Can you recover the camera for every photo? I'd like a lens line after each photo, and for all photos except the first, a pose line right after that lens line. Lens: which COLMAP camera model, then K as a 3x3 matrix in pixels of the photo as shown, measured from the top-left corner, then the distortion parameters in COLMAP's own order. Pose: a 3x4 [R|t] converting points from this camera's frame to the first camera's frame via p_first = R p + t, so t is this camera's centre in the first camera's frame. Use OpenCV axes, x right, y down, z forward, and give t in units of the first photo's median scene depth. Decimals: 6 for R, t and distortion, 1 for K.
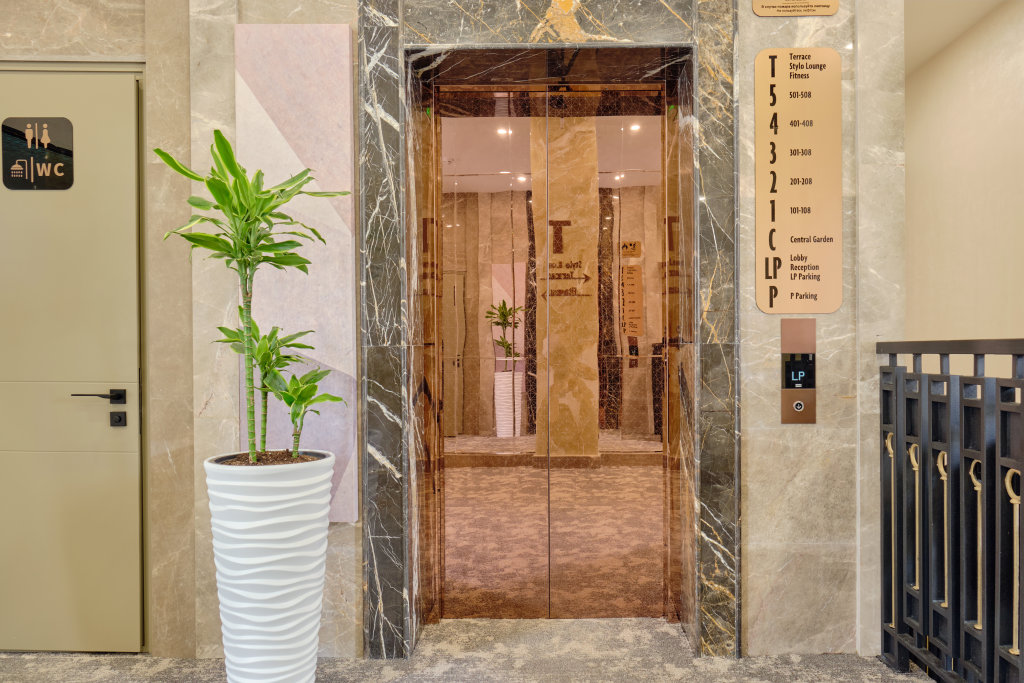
lens RADIAL K [[739.0, 0, 511.9], [0, 739.0, 352.4], [0, 0, 1]] dist [0.000080, -0.004377]
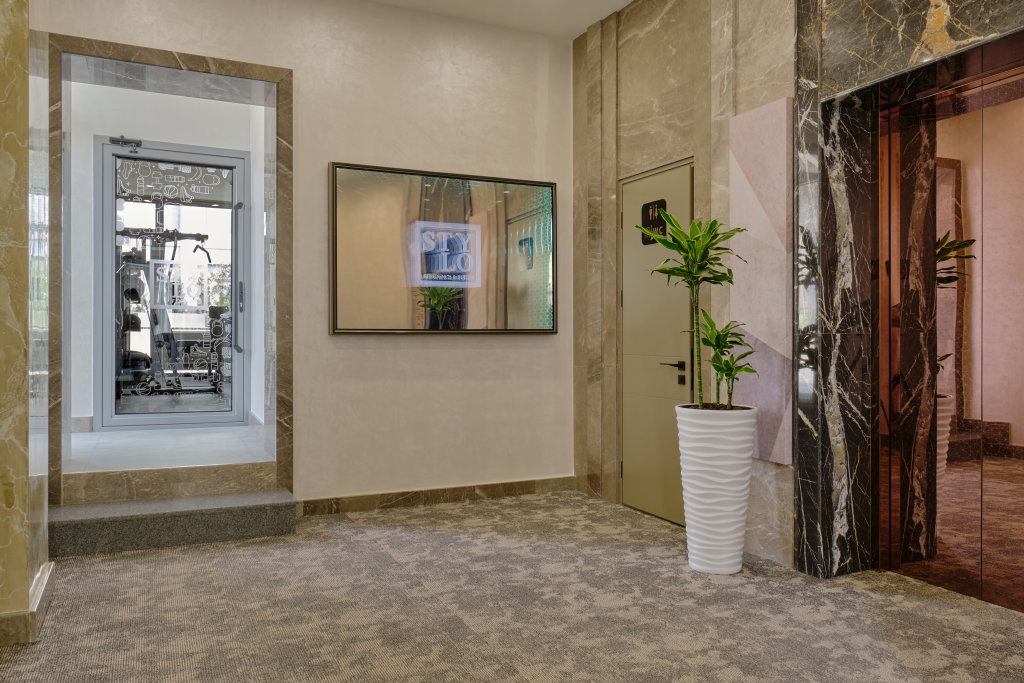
lens RADIAL K [[745.8, 0, 511.9], [0, 745.8, 337.7], [0, 0, 1]] dist [-0.003733, -0.004977]
pose [[0.432496, 0.001481, -0.901635, 0.788255], [-0.009838, 0.999947, -0.003076, 0.006948], [0.901582, 0.010200, 0.432488, -0.041191]]
